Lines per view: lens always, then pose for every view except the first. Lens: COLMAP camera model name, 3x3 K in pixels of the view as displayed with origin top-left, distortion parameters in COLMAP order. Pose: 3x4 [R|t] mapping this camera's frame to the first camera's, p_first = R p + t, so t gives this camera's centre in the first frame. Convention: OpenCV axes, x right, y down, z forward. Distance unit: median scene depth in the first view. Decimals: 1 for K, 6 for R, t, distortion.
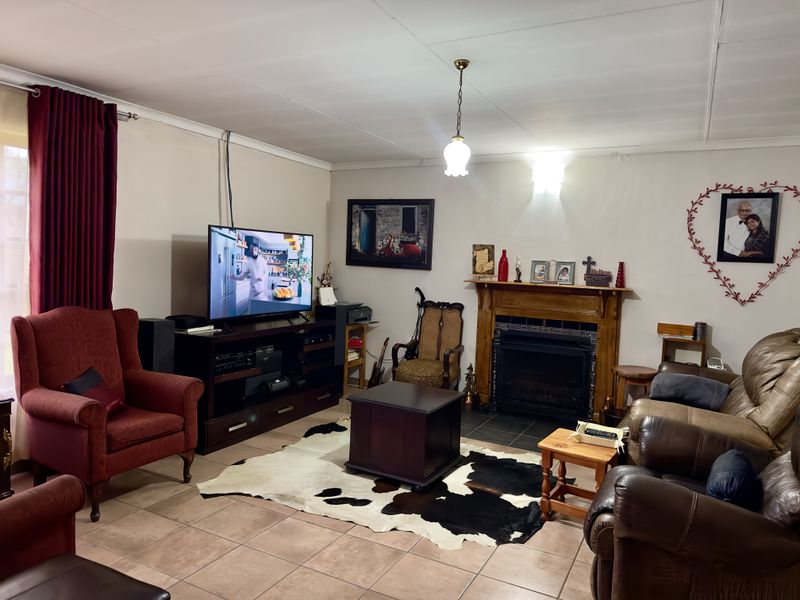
lens RADIAL K [[553.1, 0, 400.0], [0, 553.1, 300.0], [0, 0, 1]] dist [-0.003126, -0.004938]
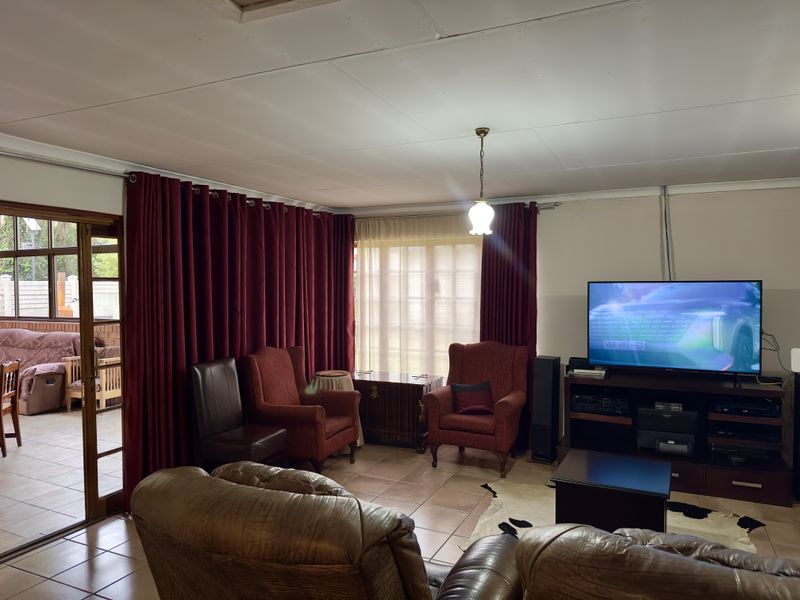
lens RADIAL K [[553.1, 0, 400.0], [0, 553.1, 300.0], [0, 0, 1]] dist [-0.003126, -0.004938]
pose [[0.039710, -0.010572, -0.999155, 0.965056], [-0.074016, 0.997166, -0.013492, -0.064207], [0.996466, 0.074489, 0.038815, 0.676905]]
